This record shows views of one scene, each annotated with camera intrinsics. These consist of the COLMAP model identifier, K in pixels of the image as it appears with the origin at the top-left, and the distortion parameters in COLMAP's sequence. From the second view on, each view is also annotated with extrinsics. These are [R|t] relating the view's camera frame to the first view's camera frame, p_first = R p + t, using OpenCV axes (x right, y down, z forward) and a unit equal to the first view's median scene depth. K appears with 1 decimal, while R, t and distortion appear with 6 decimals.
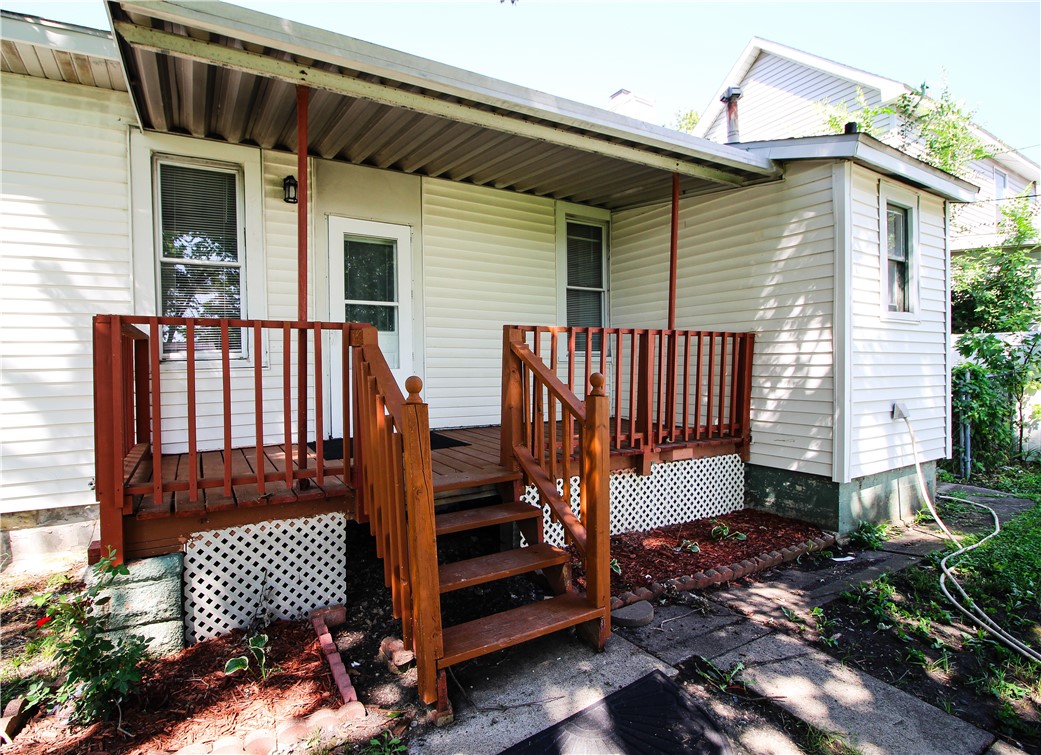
lens RADIAL K [[538.8, 0, 520.5], [0, 538.8, 377.5], [0, 0, 1]] dist [0.000403, 0.000019]
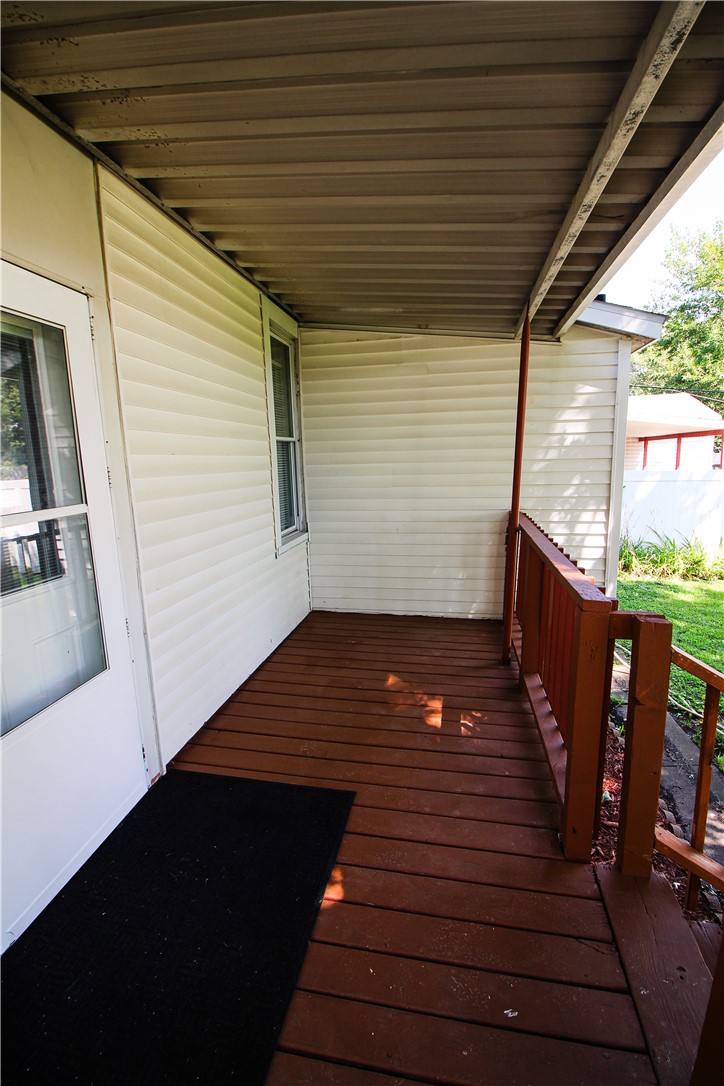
lens RADIAL K [[505.0, 0, 360.8], [0, 505.0, 540.0], [0, 0, 1]] dist [-0.001310, -0.013022]
pose [[0.664018, -0.125403, 0.737125, -0.353173], [0.027217, 0.989236, 0.143775, -0.153123], [-0.747221, -0.075407, 0.660284, 0.595877]]
